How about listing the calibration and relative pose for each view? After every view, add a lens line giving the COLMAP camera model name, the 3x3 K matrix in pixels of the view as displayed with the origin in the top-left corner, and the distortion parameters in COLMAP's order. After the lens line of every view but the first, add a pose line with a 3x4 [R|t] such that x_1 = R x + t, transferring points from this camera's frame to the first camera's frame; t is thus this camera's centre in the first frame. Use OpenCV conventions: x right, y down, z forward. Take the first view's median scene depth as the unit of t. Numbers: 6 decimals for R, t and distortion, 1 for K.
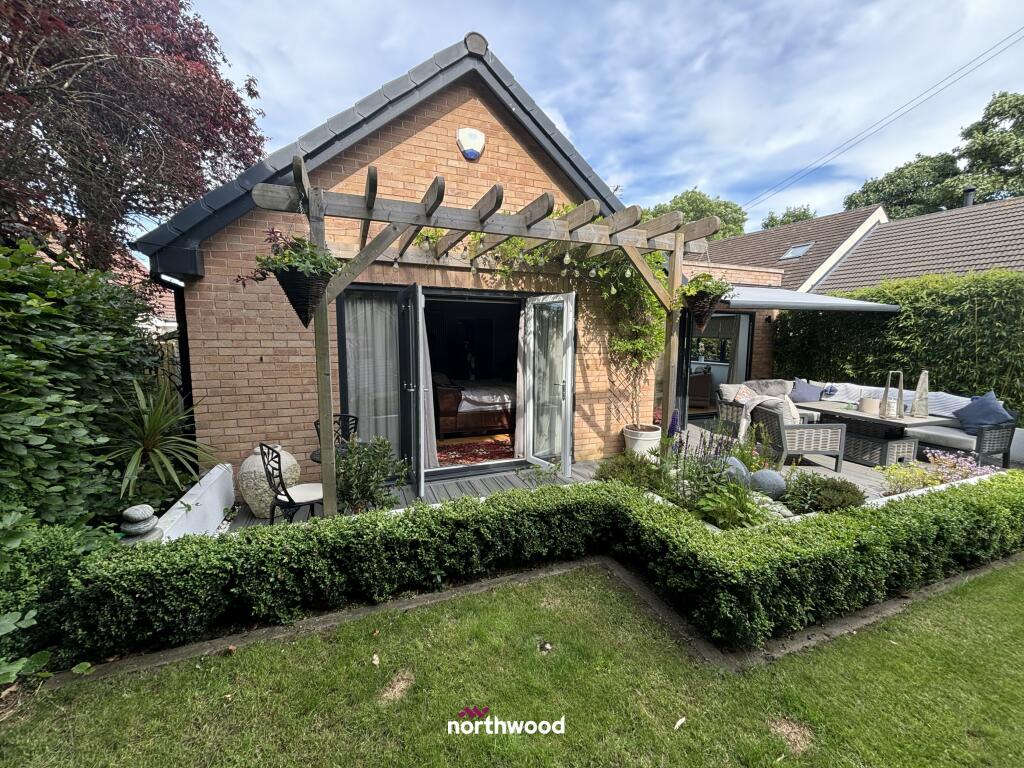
lens RADIAL K [[409.3, 0, 512.0], [0, 409.3, 384.0], [0, 0, 1]] dist [-0.001472, -0.000232]
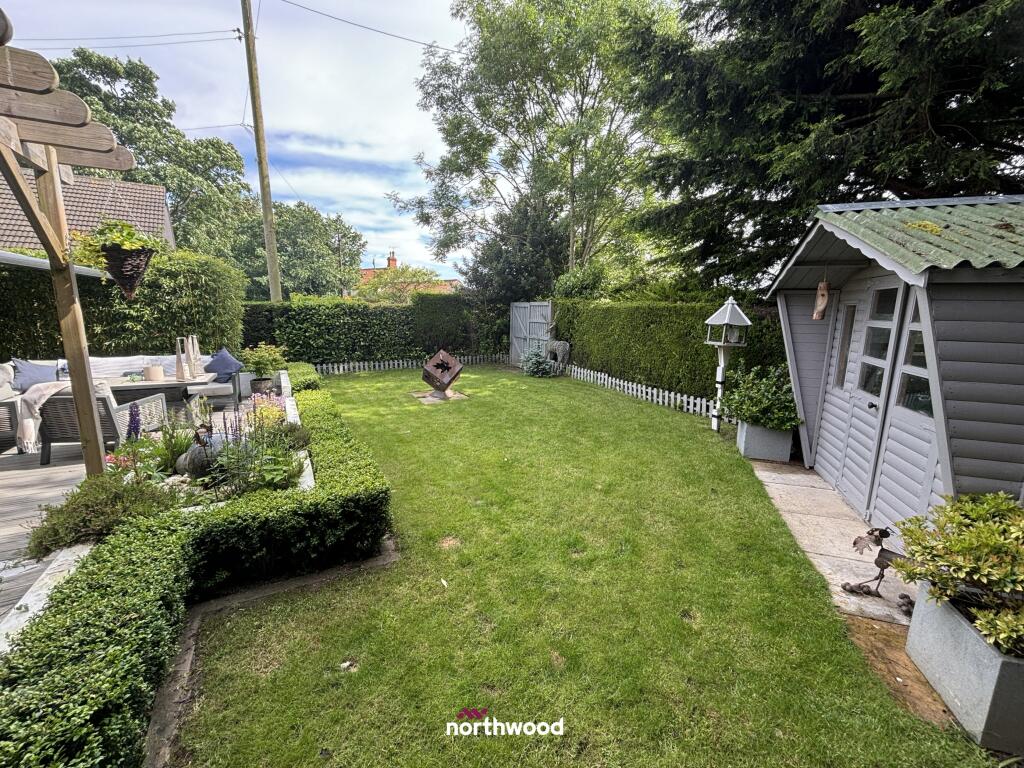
lens RADIAL K [[409.3, 0, 512.0], [0, 409.3, 384.0], [0, 0, 1]] dist [-0.001472, -0.000232]
pose [[-0.161790, -0.178511, 0.970545, -0.244539], [0.103875, 0.974958, 0.196638, -0.027461], [-0.981343, 0.132629, -0.139196, 0.242222]]
